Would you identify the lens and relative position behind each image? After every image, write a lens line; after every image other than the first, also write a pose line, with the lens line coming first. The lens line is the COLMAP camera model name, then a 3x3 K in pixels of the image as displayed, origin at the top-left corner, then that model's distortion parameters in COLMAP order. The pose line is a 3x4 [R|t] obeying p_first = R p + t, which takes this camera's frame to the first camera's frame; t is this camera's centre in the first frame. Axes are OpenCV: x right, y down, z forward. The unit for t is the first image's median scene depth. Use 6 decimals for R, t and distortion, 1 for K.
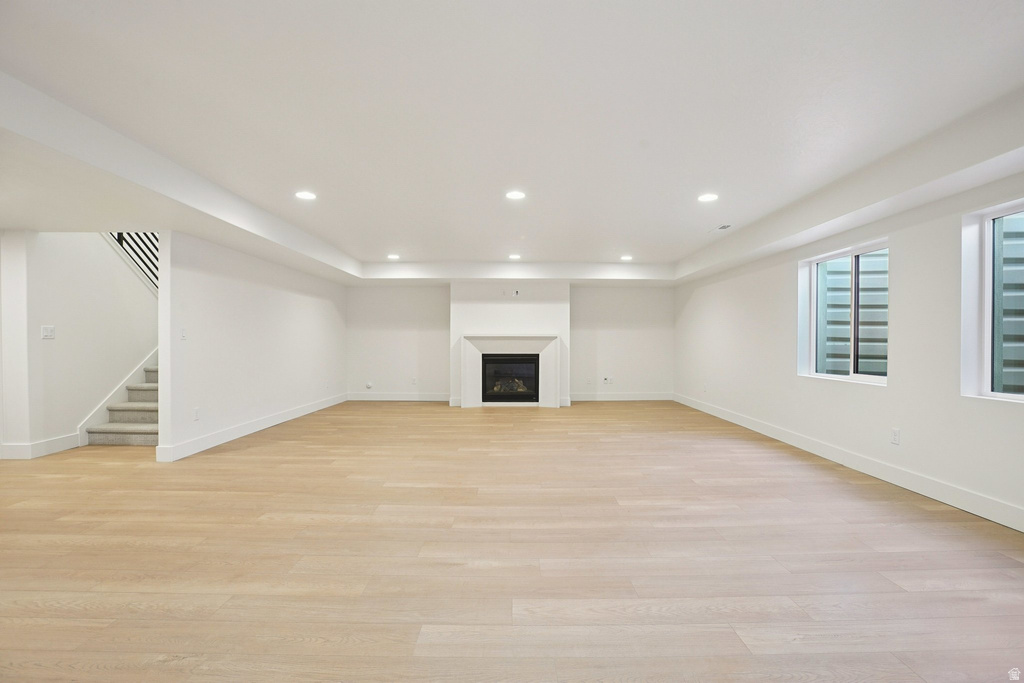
lens RADIAL K [[472.3, 0, 517.3], [0, 472.3, 343.3], [0, 0, 1]] dist [-0.048225, 0.016283]
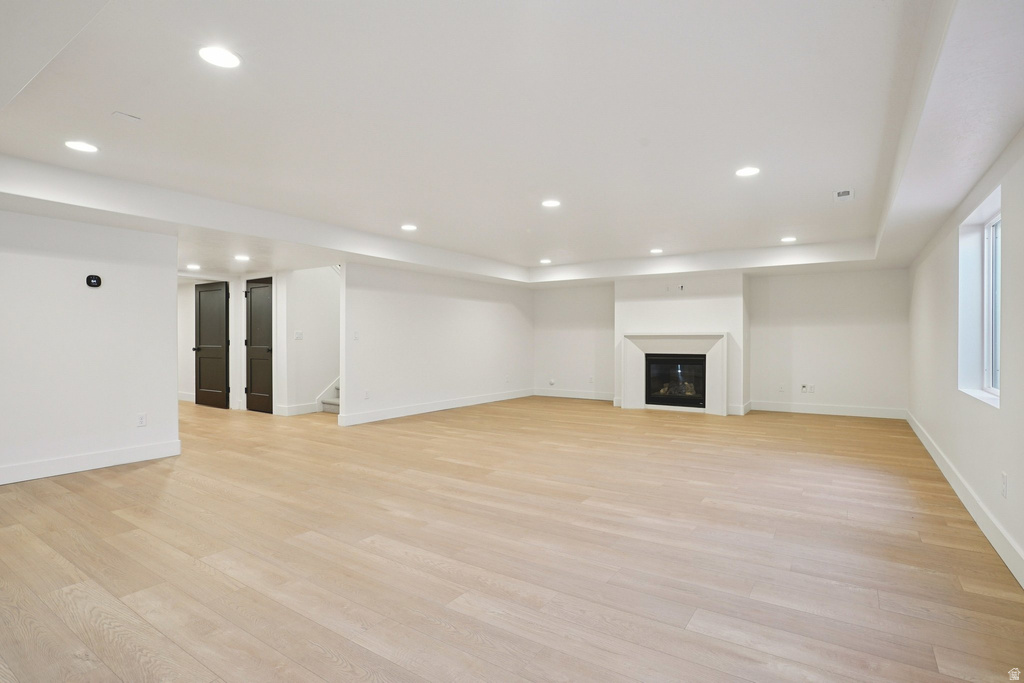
lens RADIAL K [[504.5, 0, 510.8], [0, 504.5, 345.6], [0, 0, 1]] dist [-0.055858, 0.029990]
pose [[0.825807, 0.004540, -0.563934, 0.299035], [0.000333, 0.999963, 0.008538, -0.002860], [0.563952, -0.007238, 0.825776, 0.007235]]
